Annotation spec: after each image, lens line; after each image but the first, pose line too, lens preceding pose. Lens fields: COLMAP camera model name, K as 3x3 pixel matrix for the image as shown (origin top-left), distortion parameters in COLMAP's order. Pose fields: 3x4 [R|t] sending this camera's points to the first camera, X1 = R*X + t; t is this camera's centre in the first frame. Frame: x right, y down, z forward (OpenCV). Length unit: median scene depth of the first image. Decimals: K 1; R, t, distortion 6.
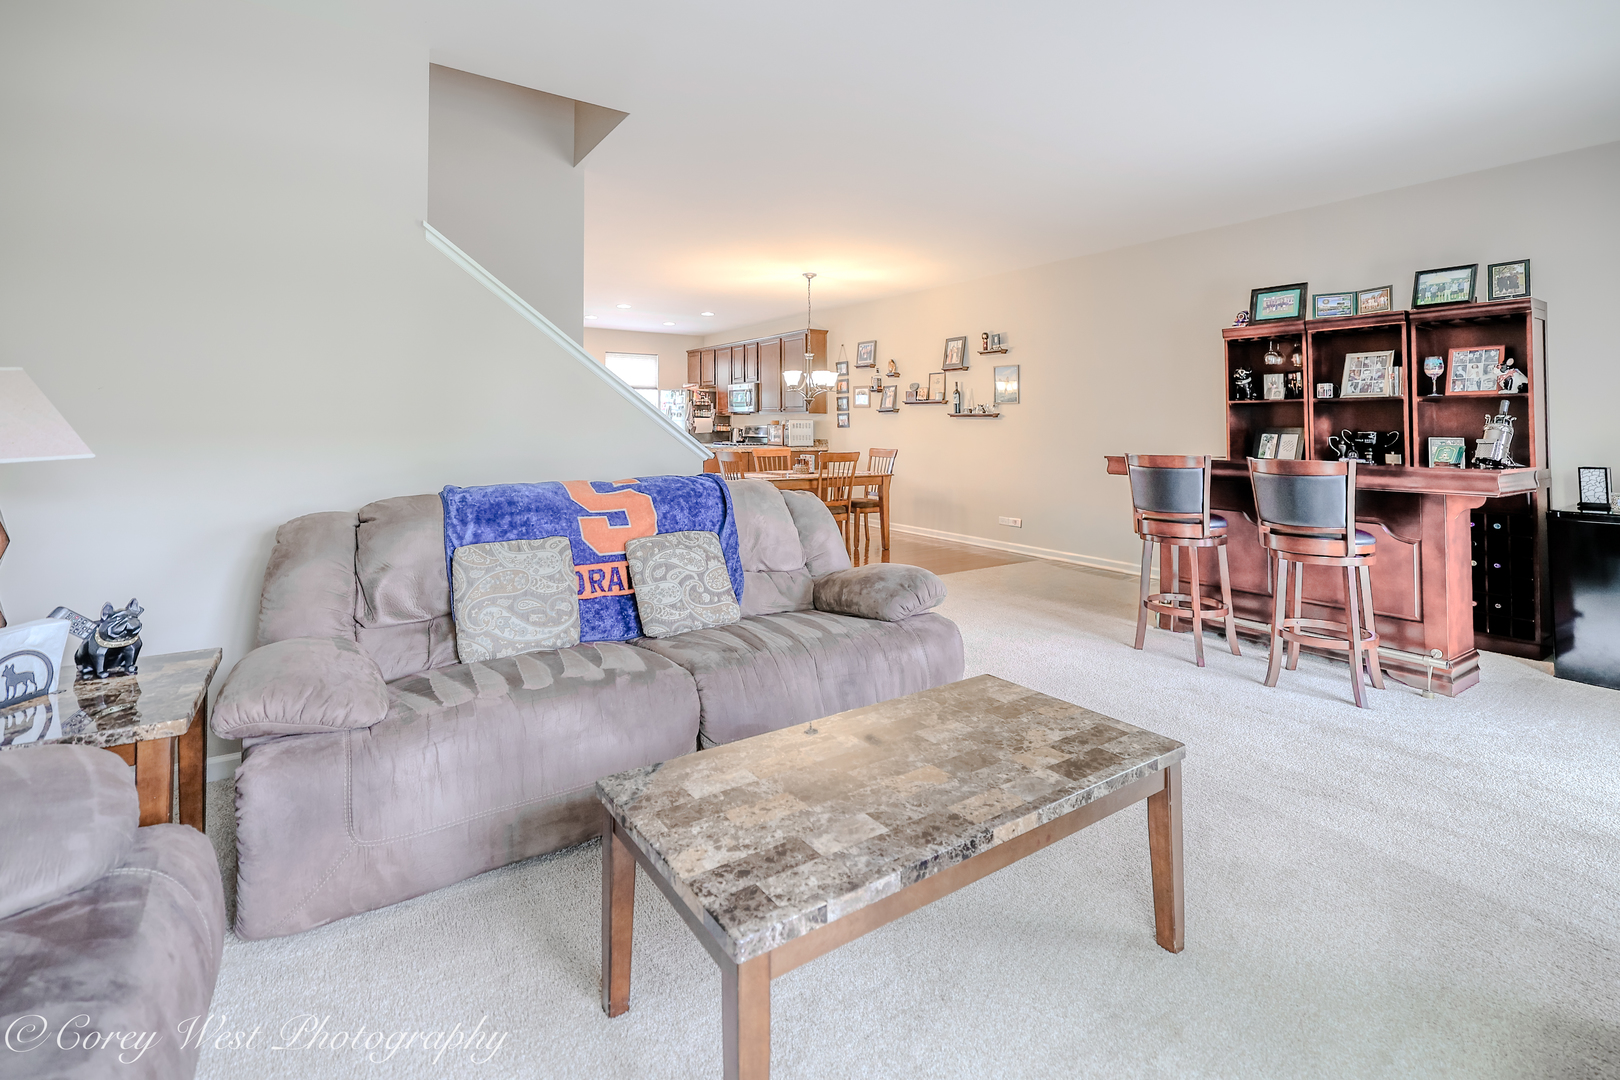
lens RADIAL K [[748.3, 0, 777.8], [0, 748.3, 468.3], [0, 0, 1]] dist [-0.002249, -0.000582]
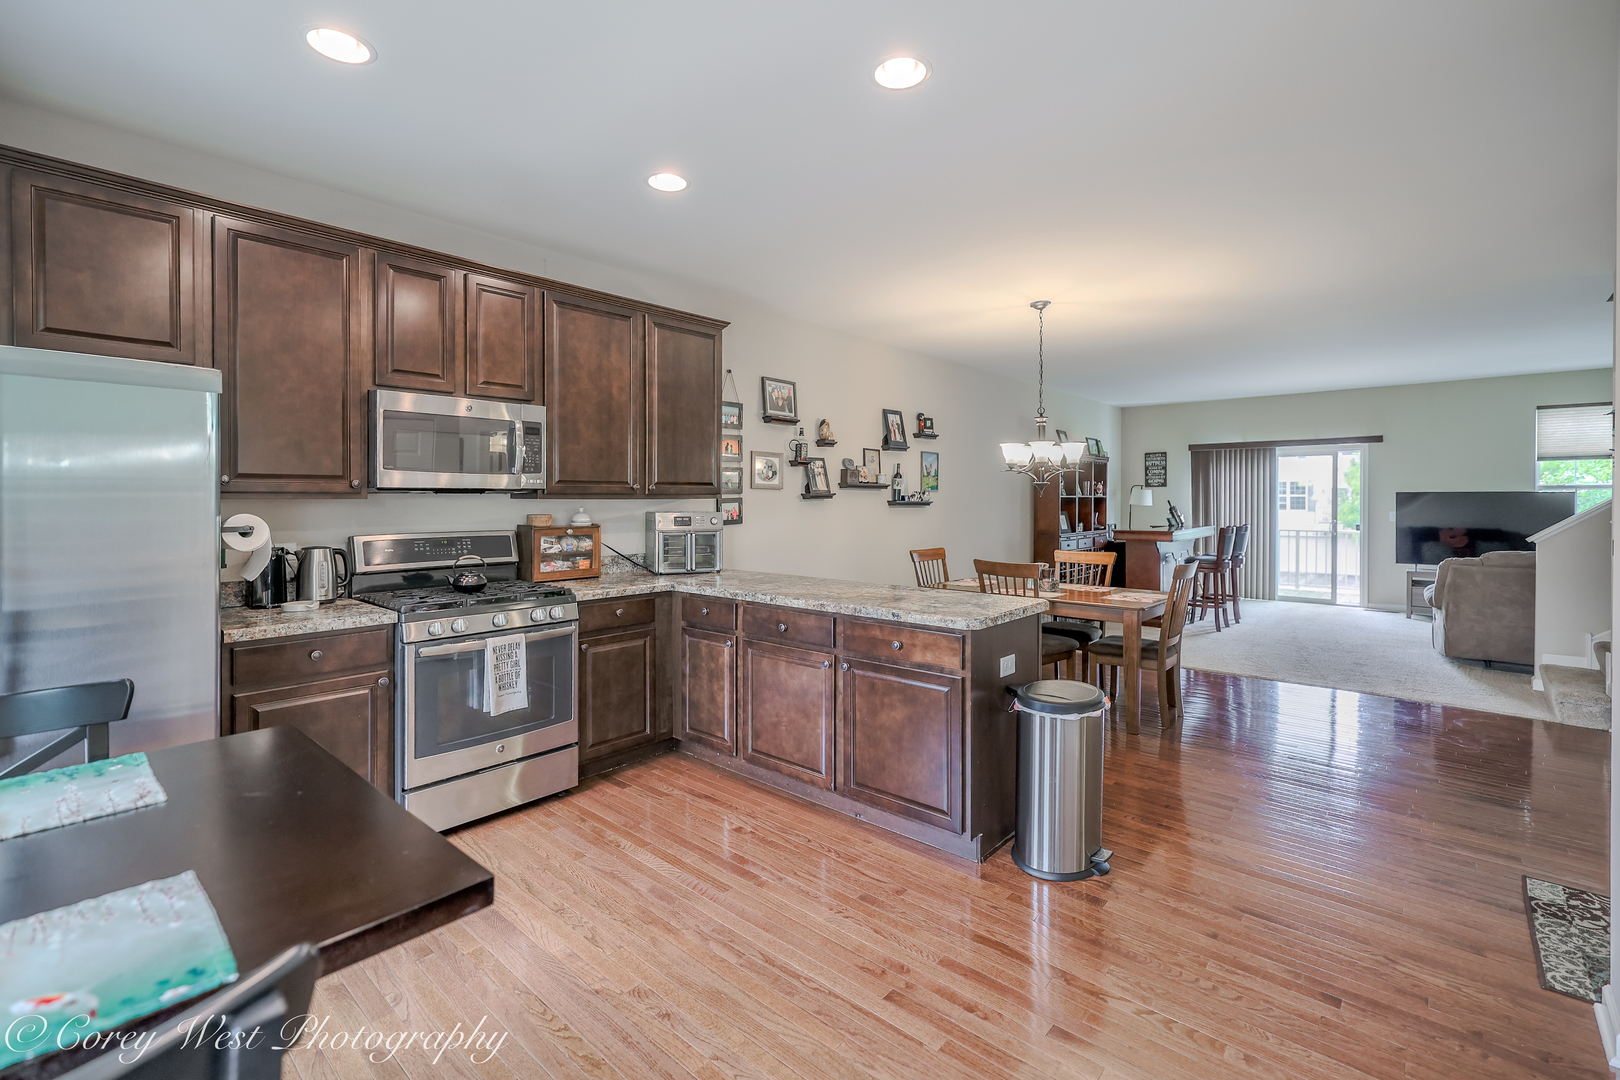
lens RADIAL K [[714.4, 0, 795.1], [0, 714.4, 500.0], [0, 0, 1]] dist [0.000432, 0.000271]
pose [[-0.253065, -0.001644, 0.967448, -0.446299], [0.060126, 0.998039, 0.017424, -0.083588], [-0.965579, 0.062578, -0.252470, 1.155394]]
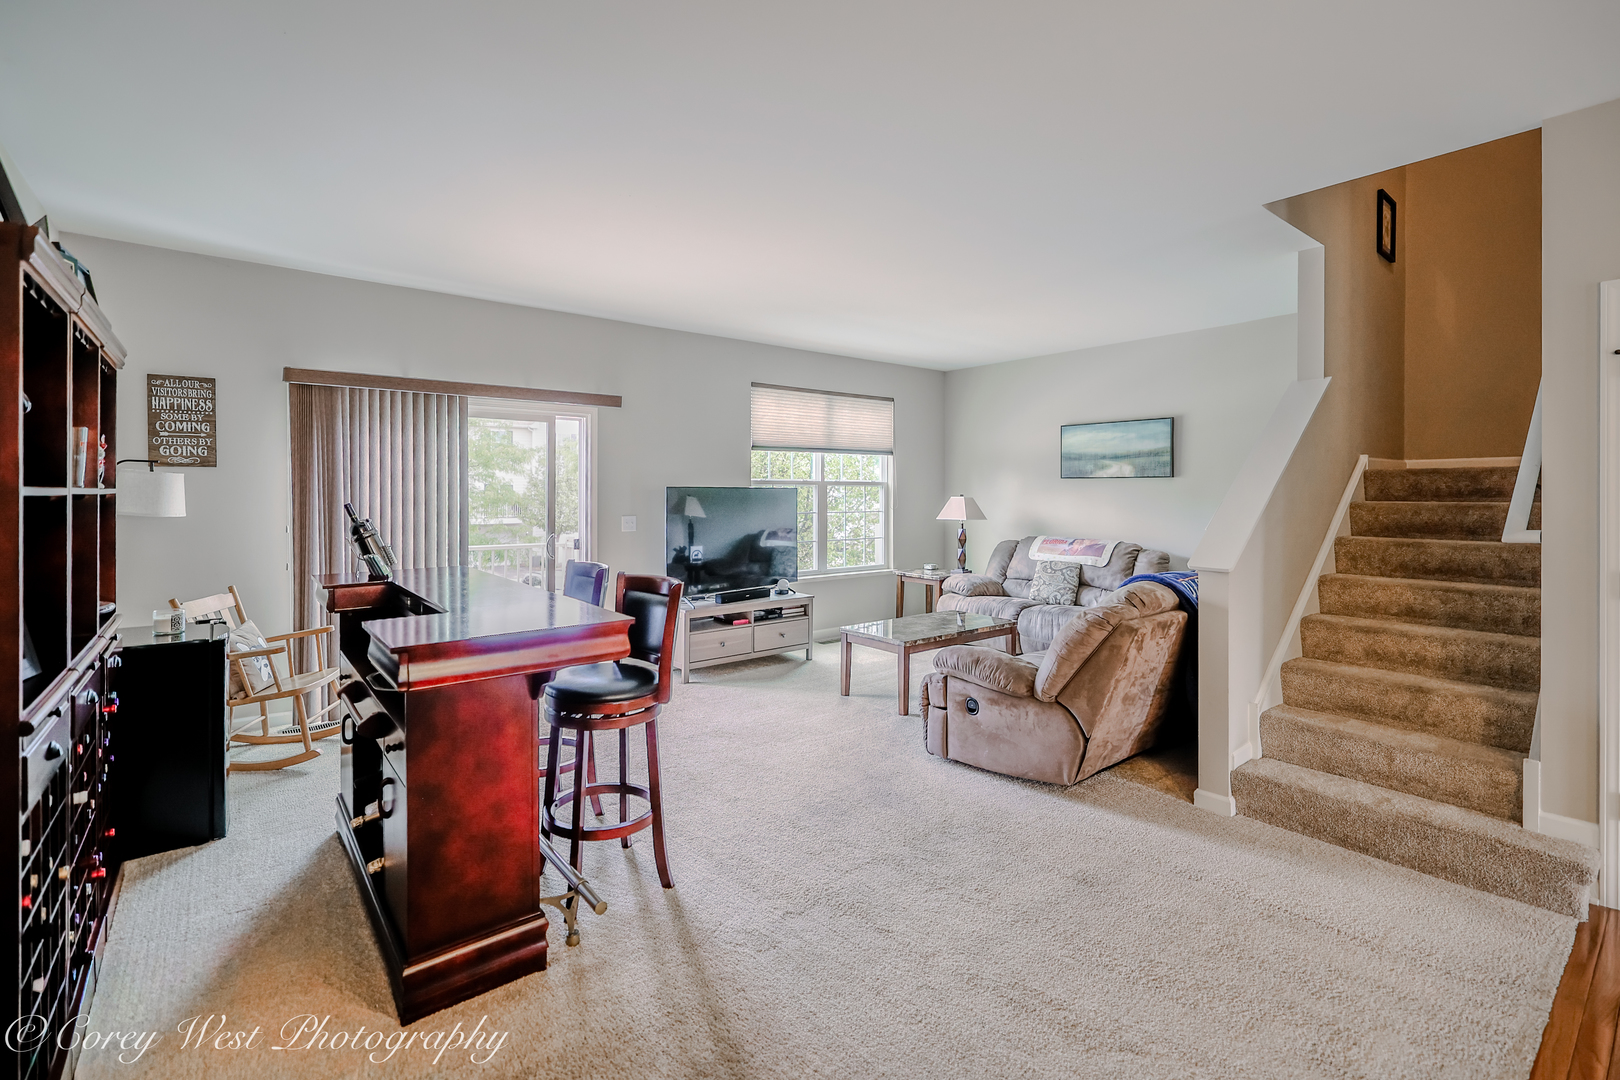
lens RADIAL K [[716.0, 0, 775.0], [0, 716.0, 497.2], [0, 0, 1]] dist [-0.001053, -0.000364]
pose [[-0.996997, 0.000288, -0.077445, 0.204179], [-0.004817, 0.997826, 0.065724, -0.061290], [0.077296, 0.065900, -0.994828, 0.760036]]
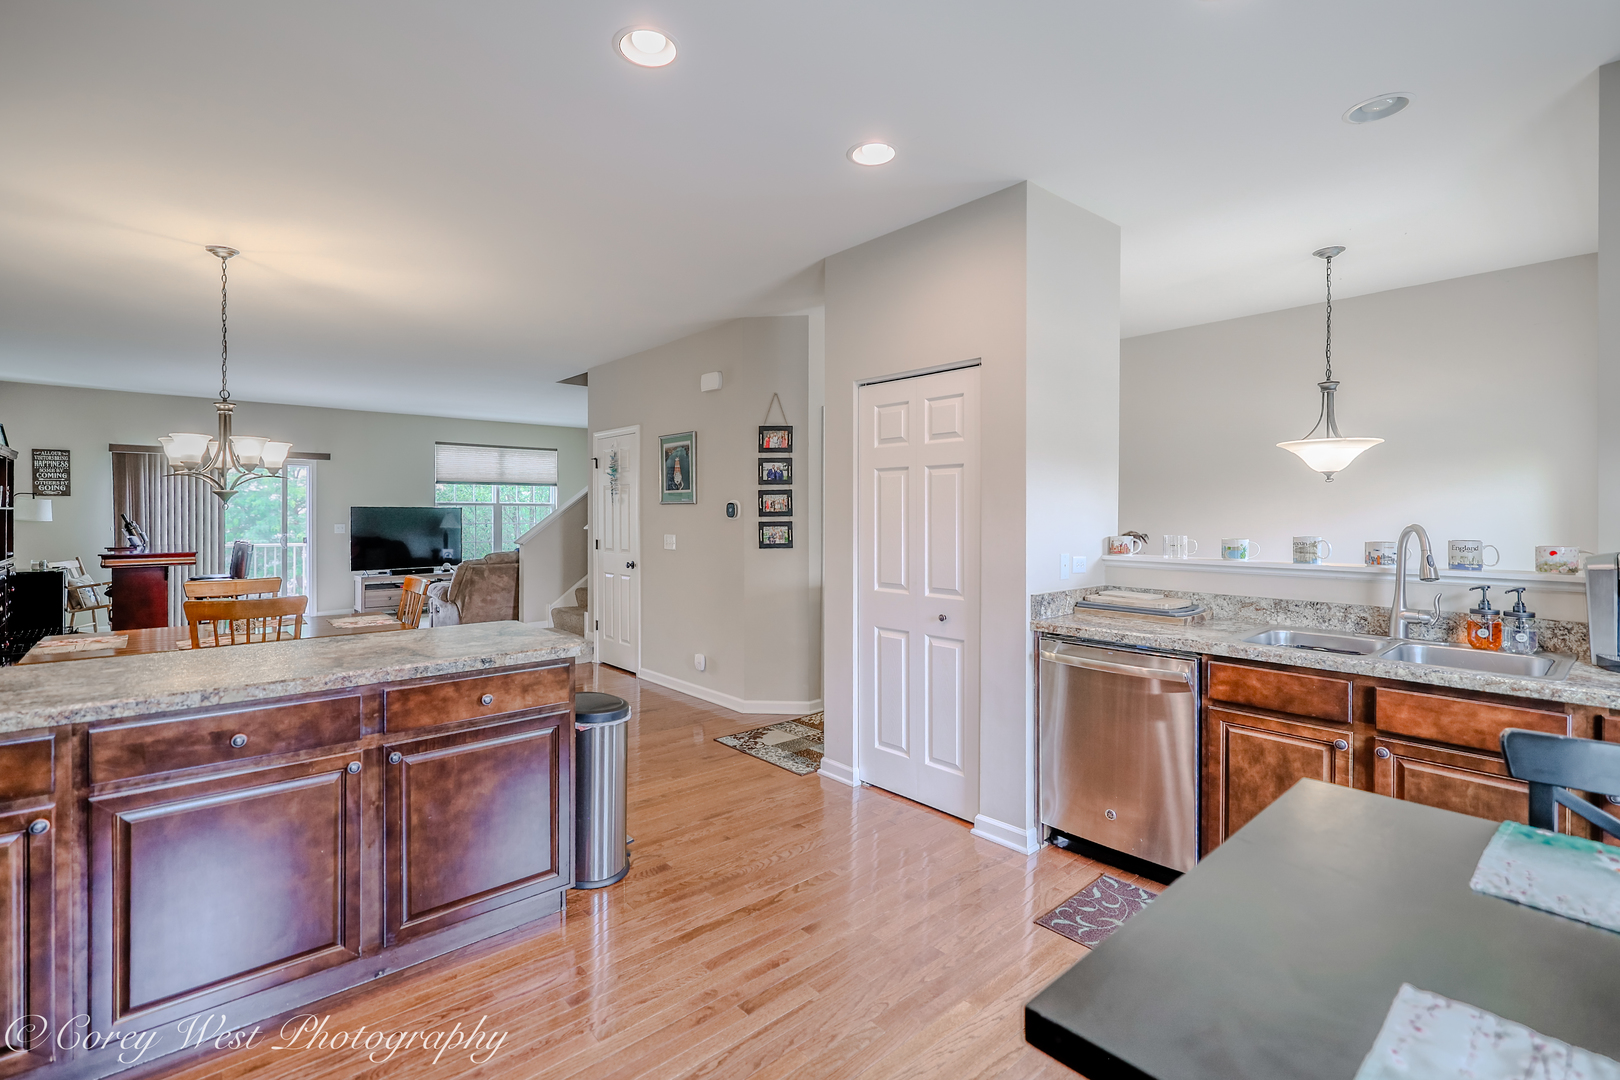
lens RADIAL K [[741.3, 0, 789.0], [0, 741.3, 514.2], [0, 0, 1]] dist [0.001424, 0.000503]
pose [[-0.990767, -0.001588, -0.135569, -0.225138], [-0.010116, 0.998010, 0.062241, -0.092259], [0.135200, 0.063038, -0.988811, 1.298148]]
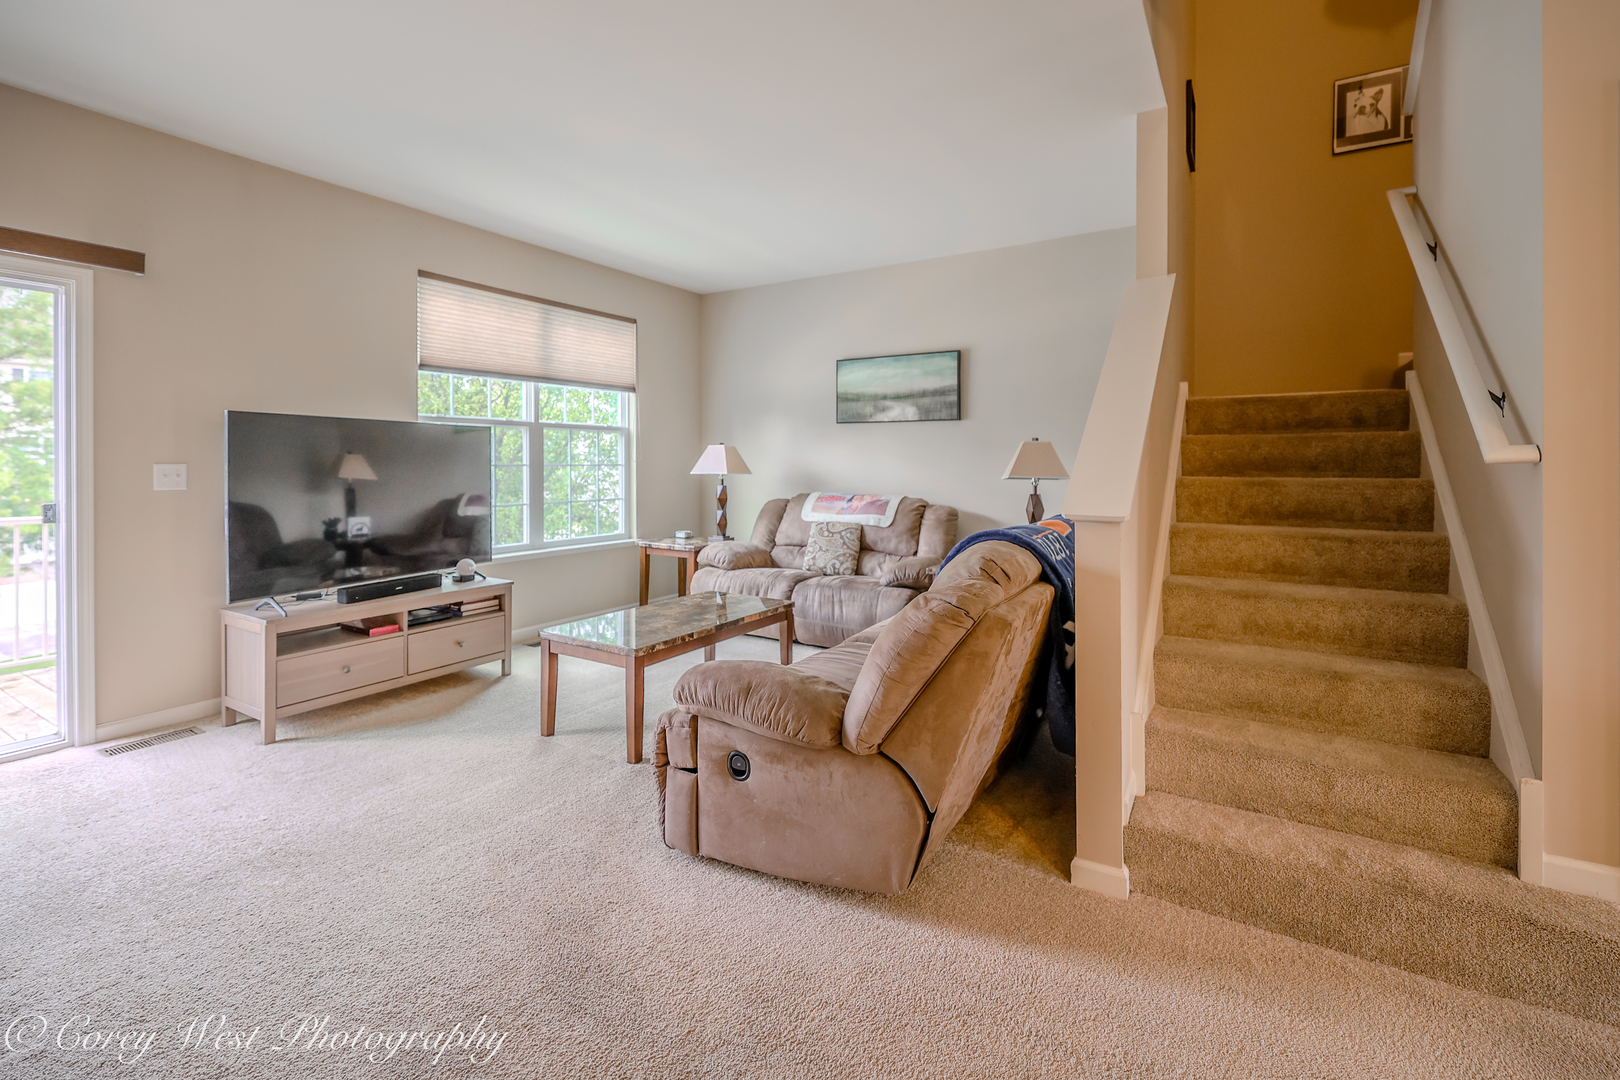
lens RADIAL K [[722.3, 0, 790.4], [0, 722.3, 467.1], [0, 0, 1]] dist [-0.000779, -0.000262]
pose [[-0.910192, 0.002291, -0.414180, 0.146474], [-0.024470, 0.997941, 0.059295, -0.031212], [0.413463, 0.064105, -0.908261, 0.595771]]
